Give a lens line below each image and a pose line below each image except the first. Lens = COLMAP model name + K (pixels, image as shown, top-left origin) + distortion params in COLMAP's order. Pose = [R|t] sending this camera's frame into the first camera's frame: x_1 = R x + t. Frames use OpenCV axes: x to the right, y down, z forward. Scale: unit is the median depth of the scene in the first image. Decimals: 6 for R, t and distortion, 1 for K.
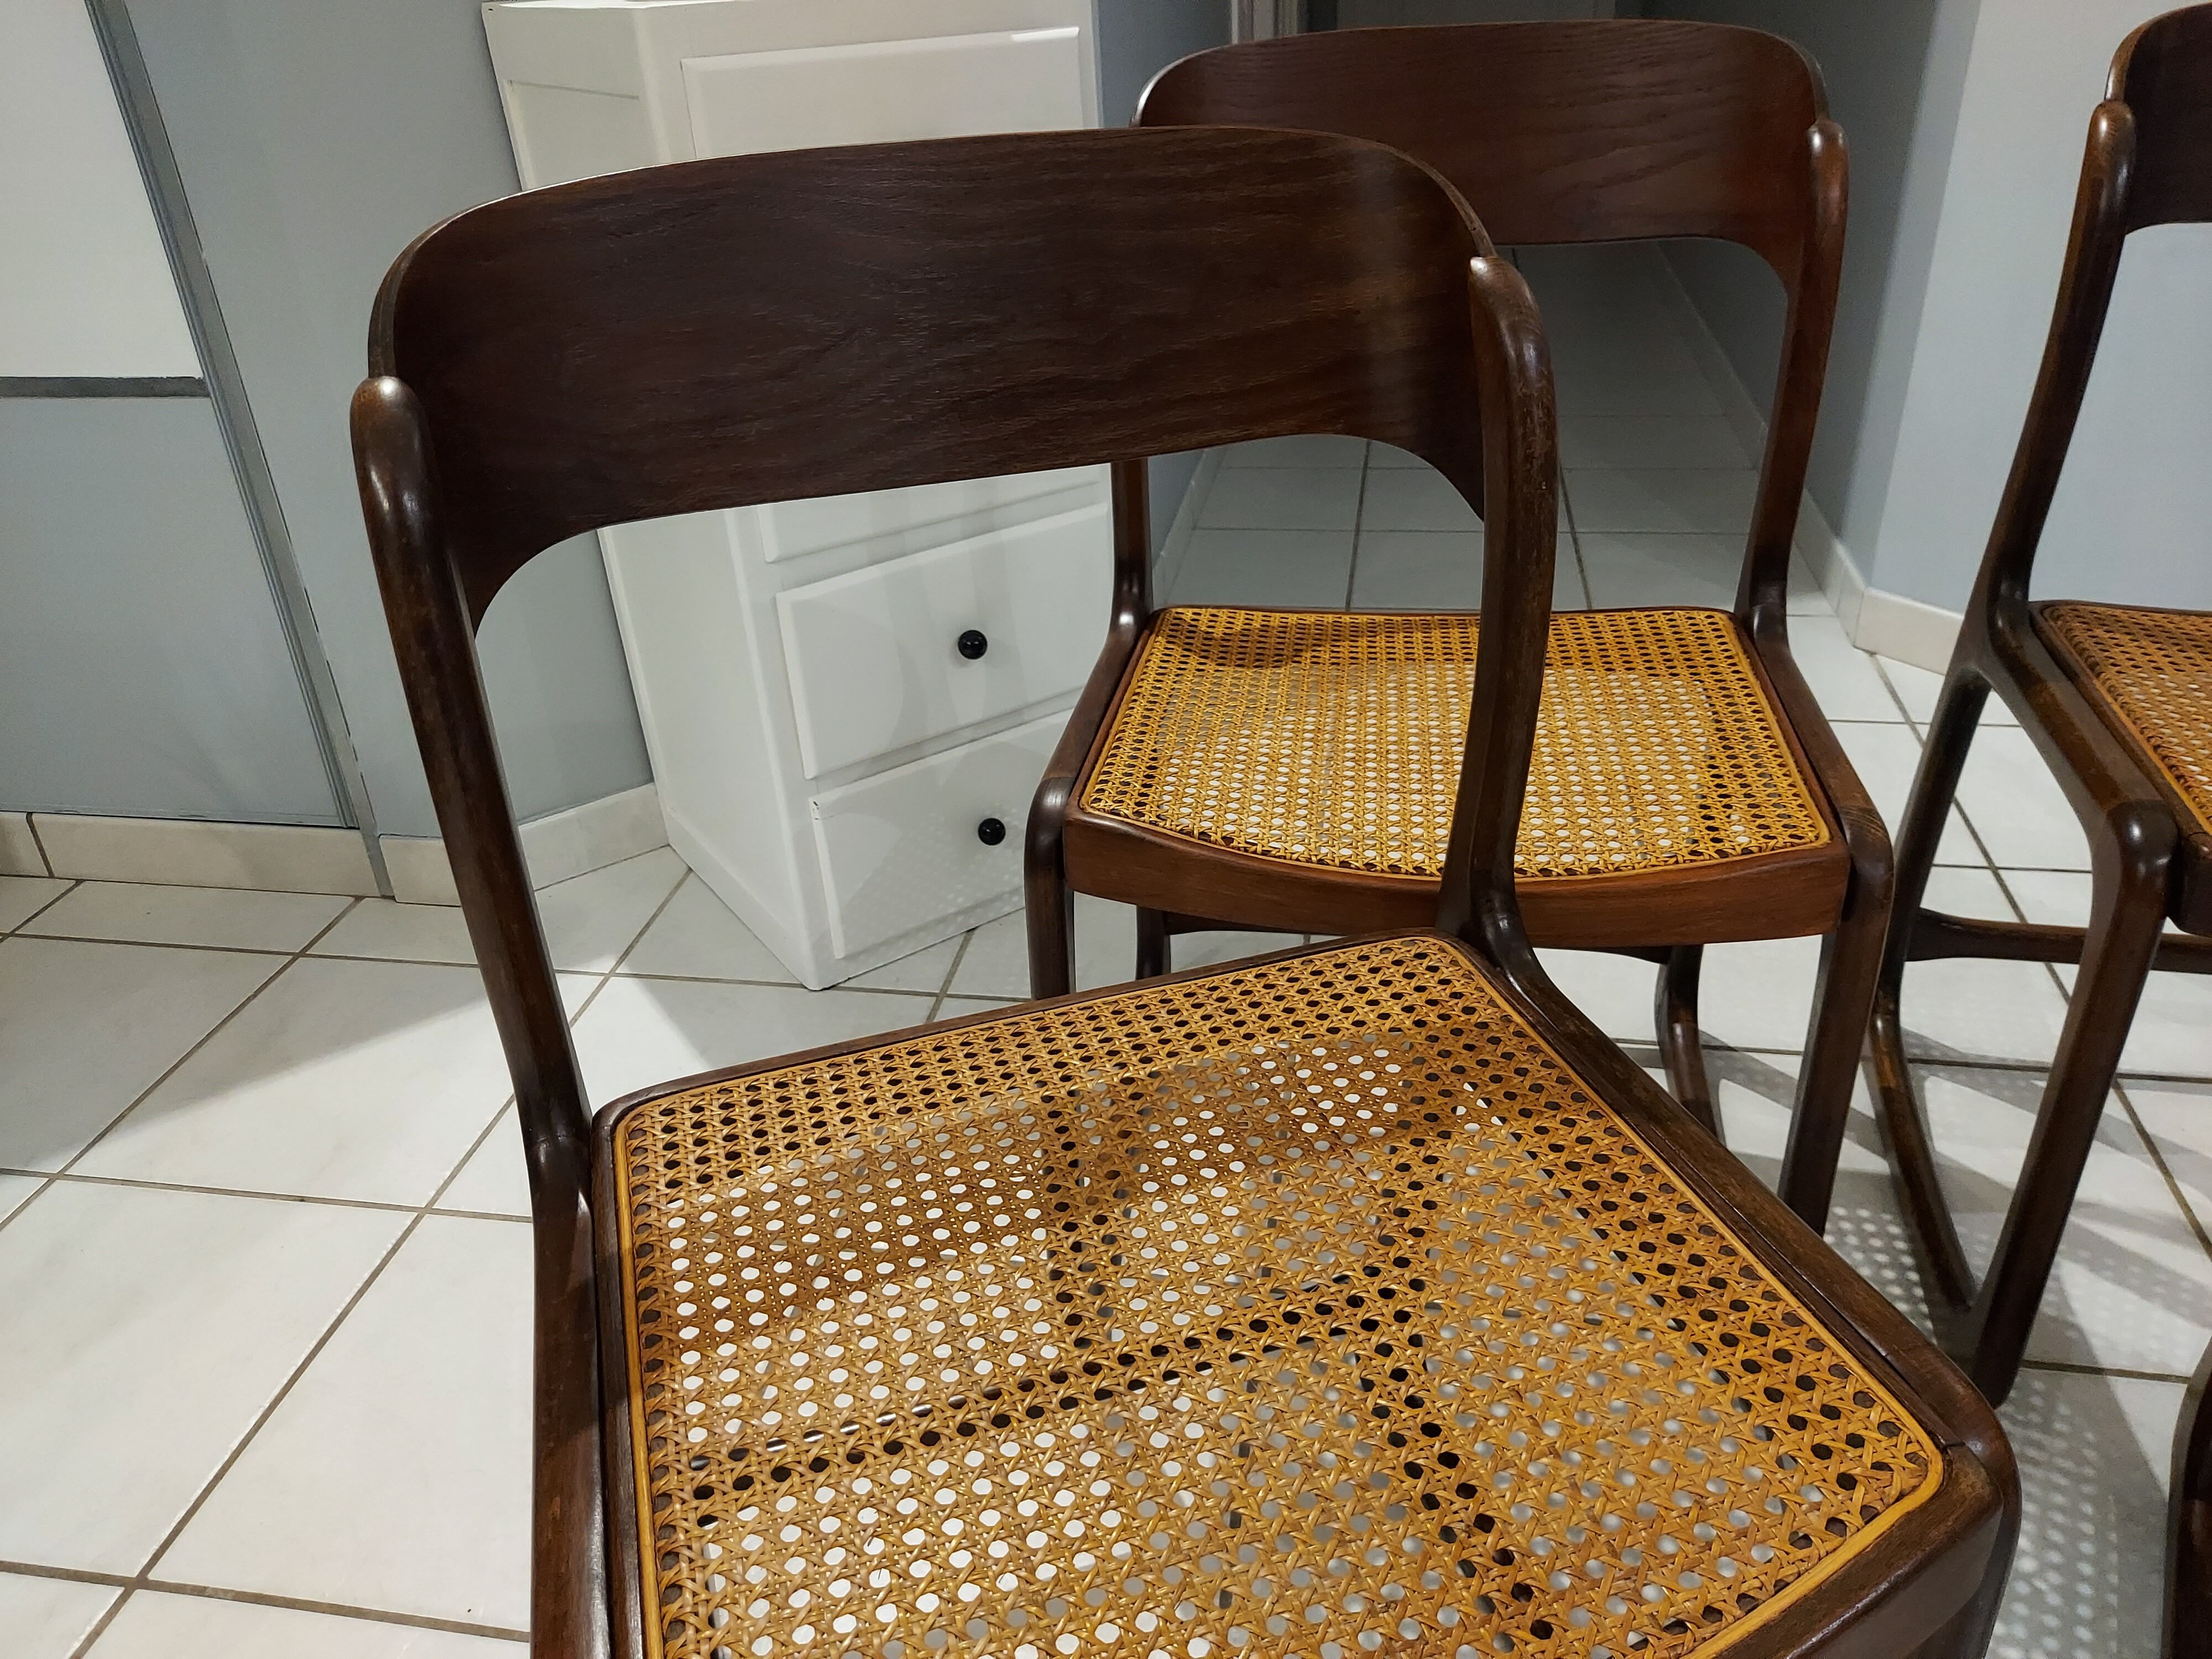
lens RADIAL K [[1615.9, 0, 1098.1], [0, 1615.9, 831.7], [0, 0, 1]] dist [0.056646, -0.061772]
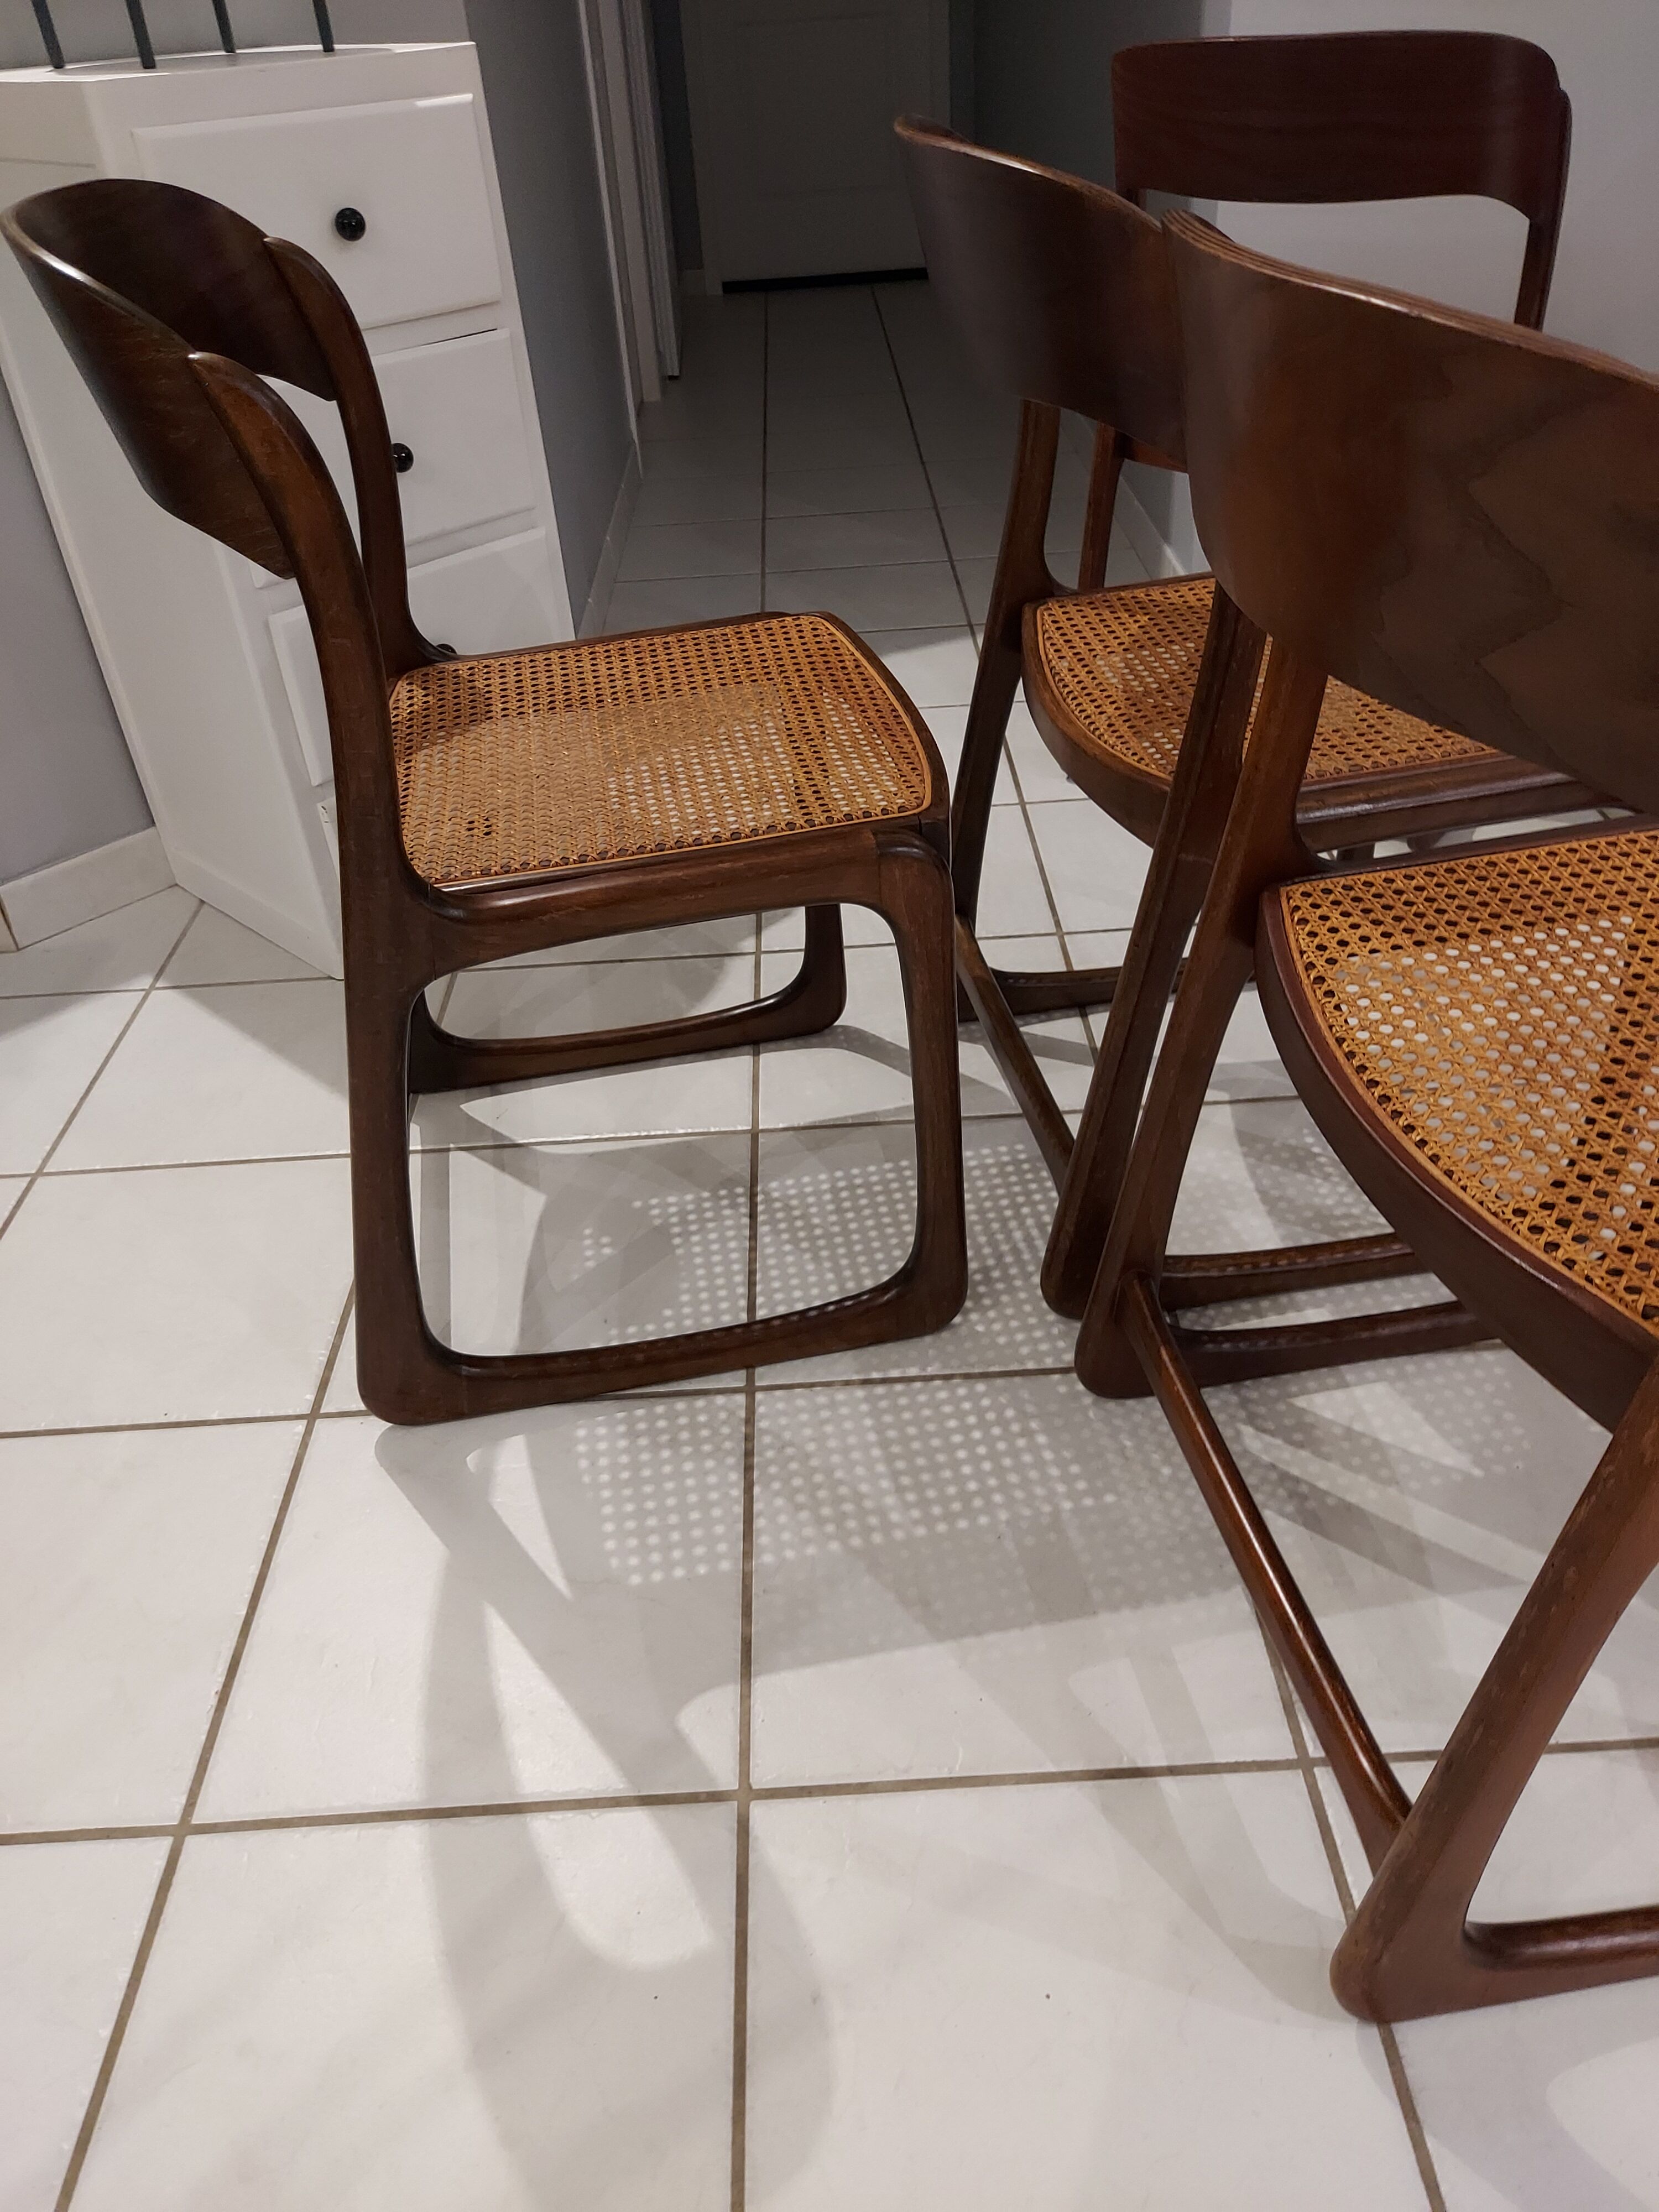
lens RADIAL K [[1617.1, 0, 819.0], [0, 1617.1, 1109.4], [0, 0, 1]] dist [0.042973, -0.043708]
pose [[0.979700, -0.123230, 0.158121, -0.048662], [0.107092, 0.988492, 0.106839, 0.137025], [-0.169467, -0.087737, 0.981623, -0.265850]]
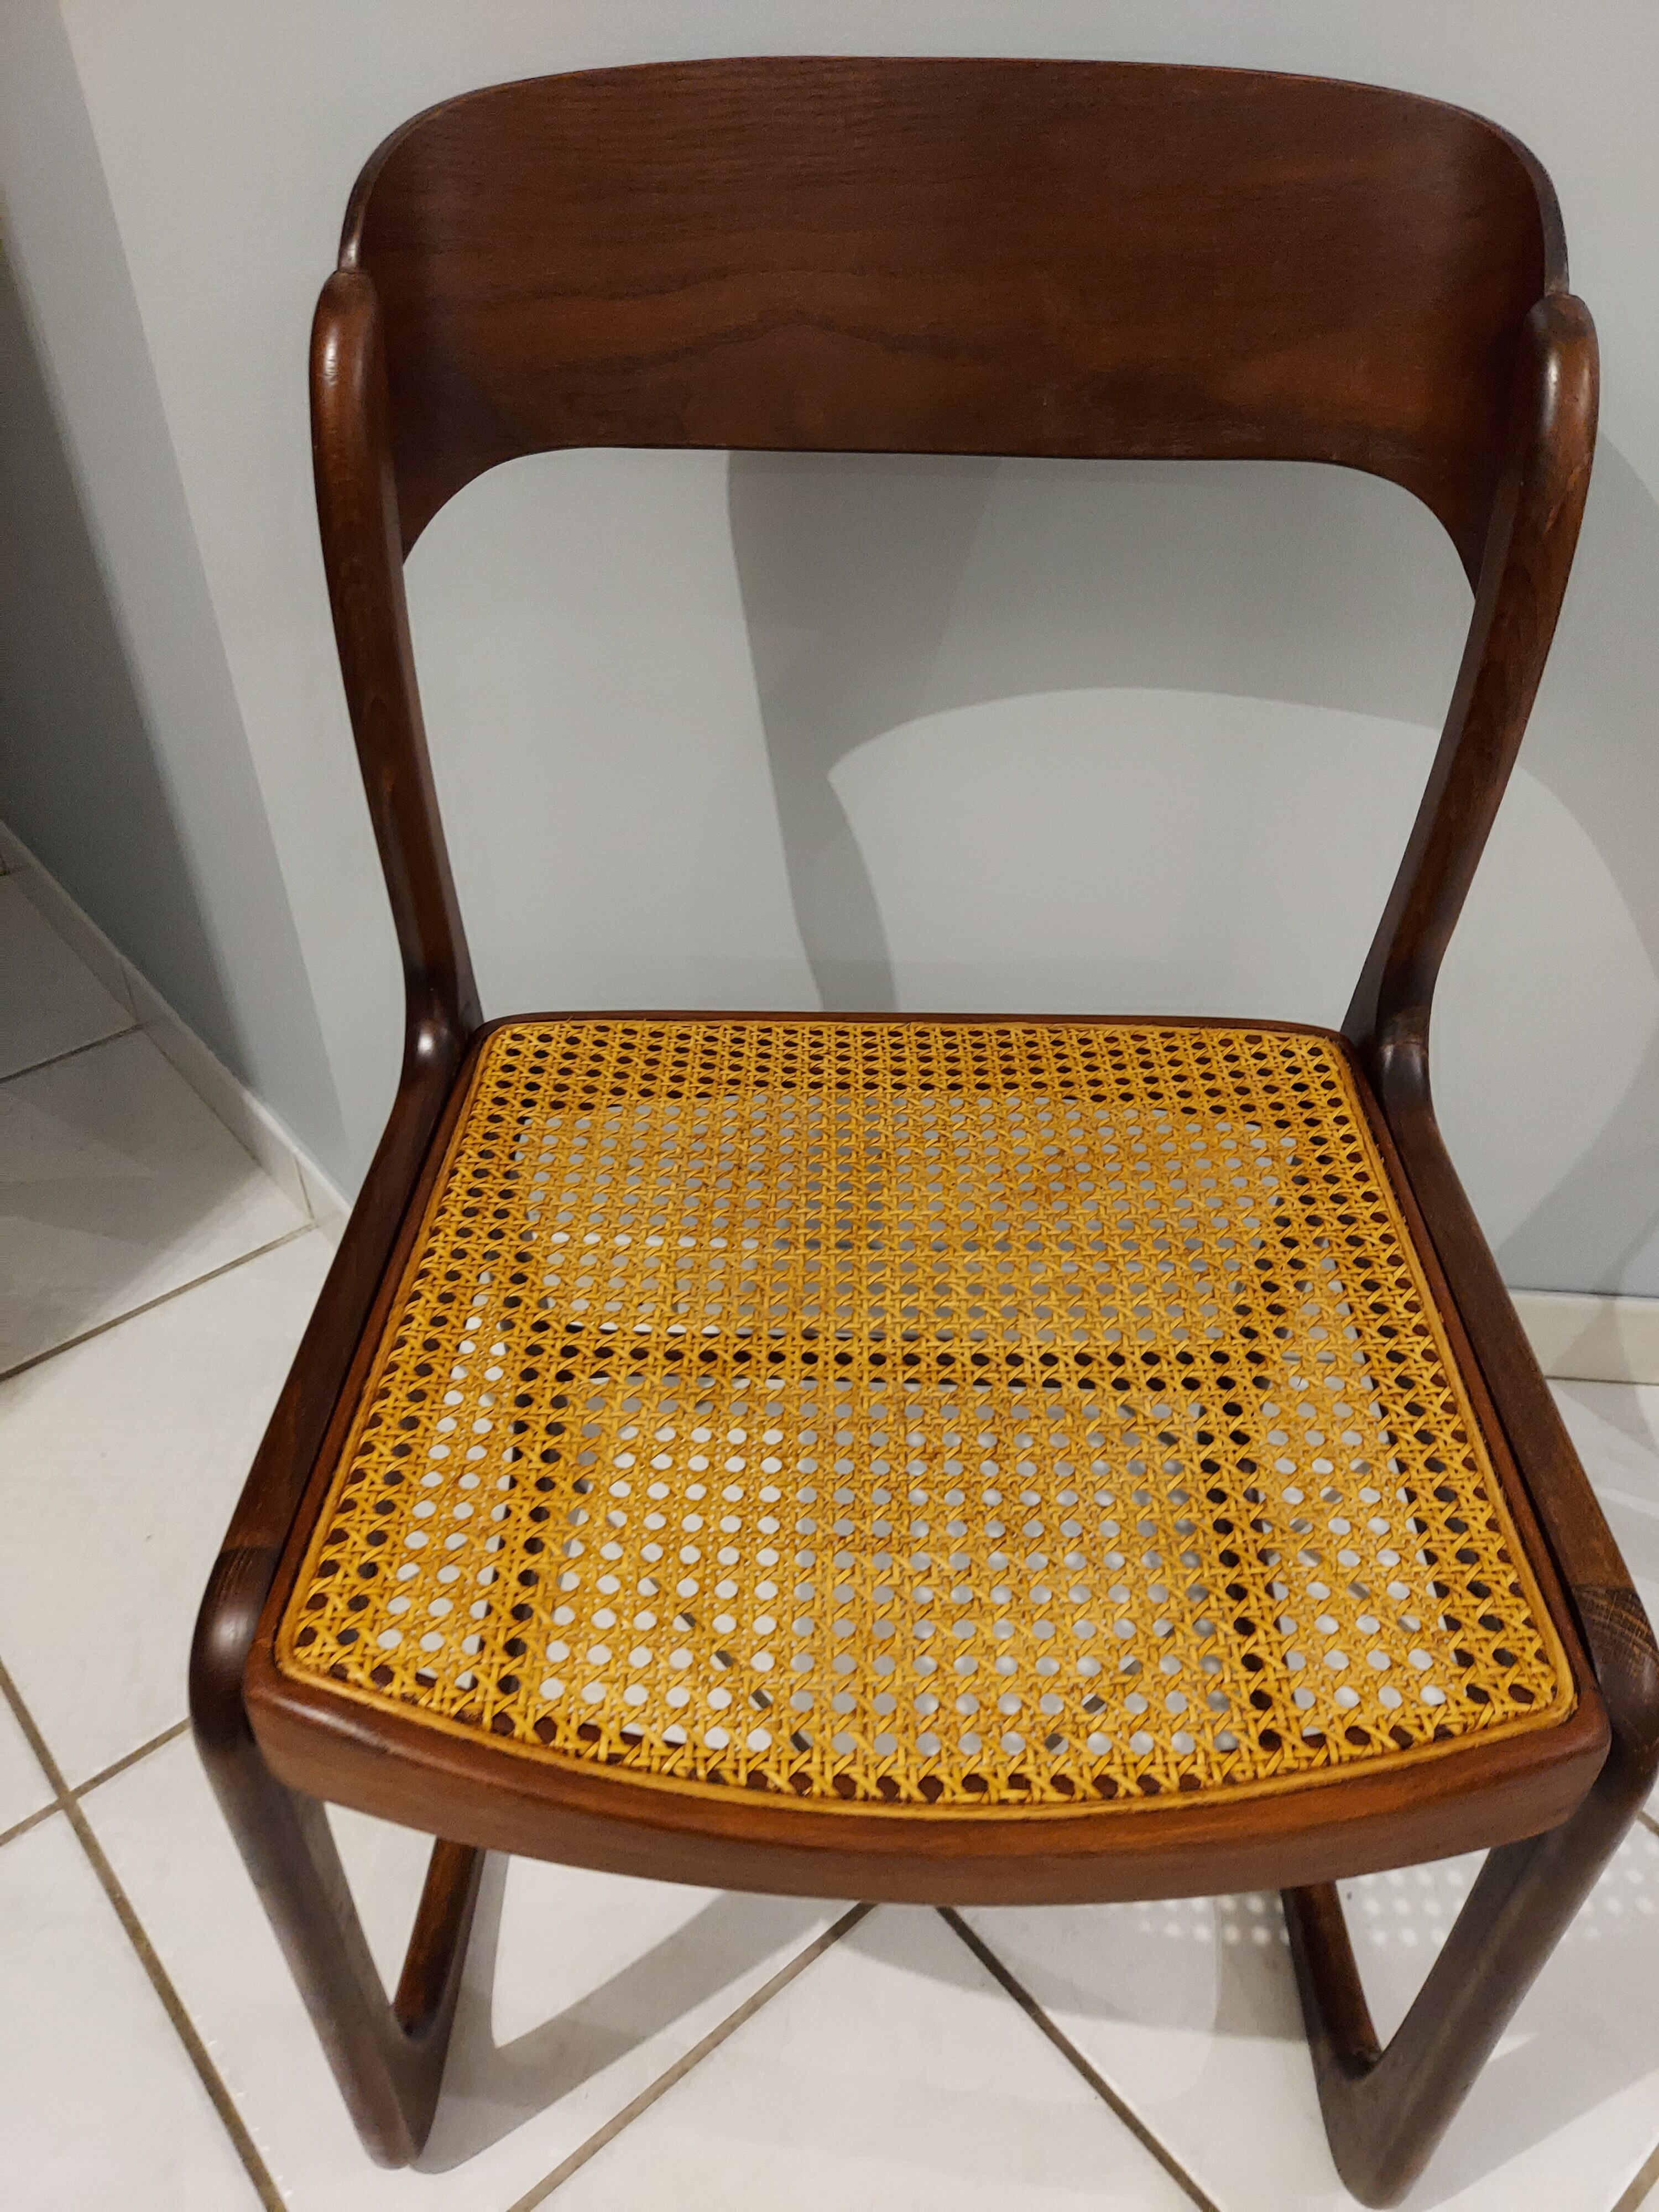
lens RADIAL K [[1615.9, 0, 829.5], [0, 1615.9, 1106.0], [0, 0, 1]] dist [0.056646, -0.061772]
pose [[0.988340, -0.050628, 0.143599, 0.084522], [0.023167, 0.982123, 0.186810, -0.240379], [-0.150489, -0.181305, 0.971844, 0.385759]]
